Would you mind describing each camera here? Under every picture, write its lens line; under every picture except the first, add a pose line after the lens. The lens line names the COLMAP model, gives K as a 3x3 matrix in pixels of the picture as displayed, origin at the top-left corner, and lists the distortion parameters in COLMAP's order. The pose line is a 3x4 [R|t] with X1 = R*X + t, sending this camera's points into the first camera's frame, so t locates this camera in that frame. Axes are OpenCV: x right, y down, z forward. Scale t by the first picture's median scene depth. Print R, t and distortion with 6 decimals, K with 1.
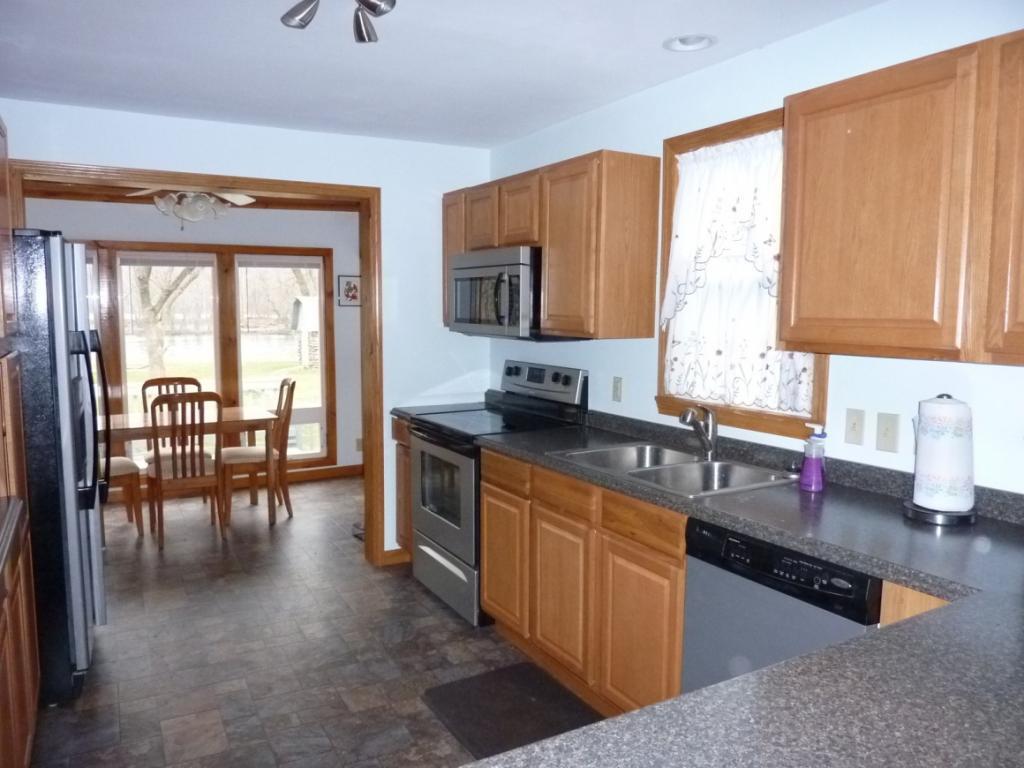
lens RADIAL K [[757.6, 0, 510.2], [0, 757.6, 379.9], [0, 0, 1]] dist [-0.036500, 0.005844]
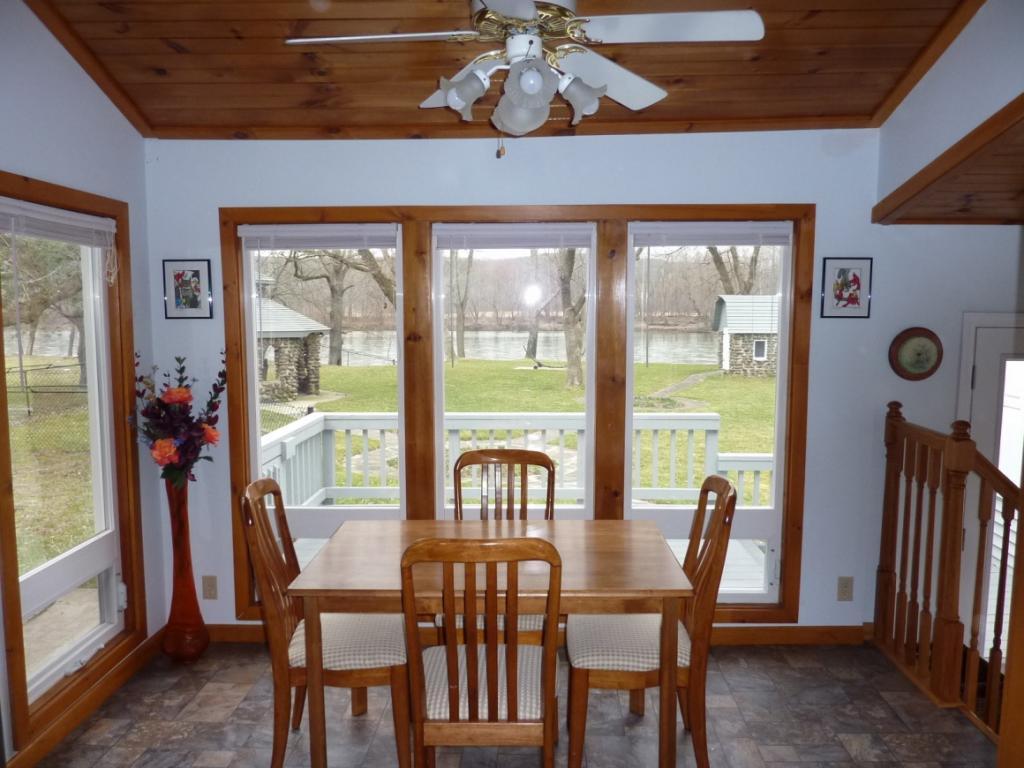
lens RADIAL K [[757.6, 0, 510.1], [0, 757.6, 387.3], [0, 0, 1]] dist [-0.036500, 0.005844]
pose [[0.857644, 0.050187, -0.511789, -0.033313], [-0.043942, 0.998739, 0.024300, -0.012484], [0.512363, 0.001648, 0.858767, 0.105742]]
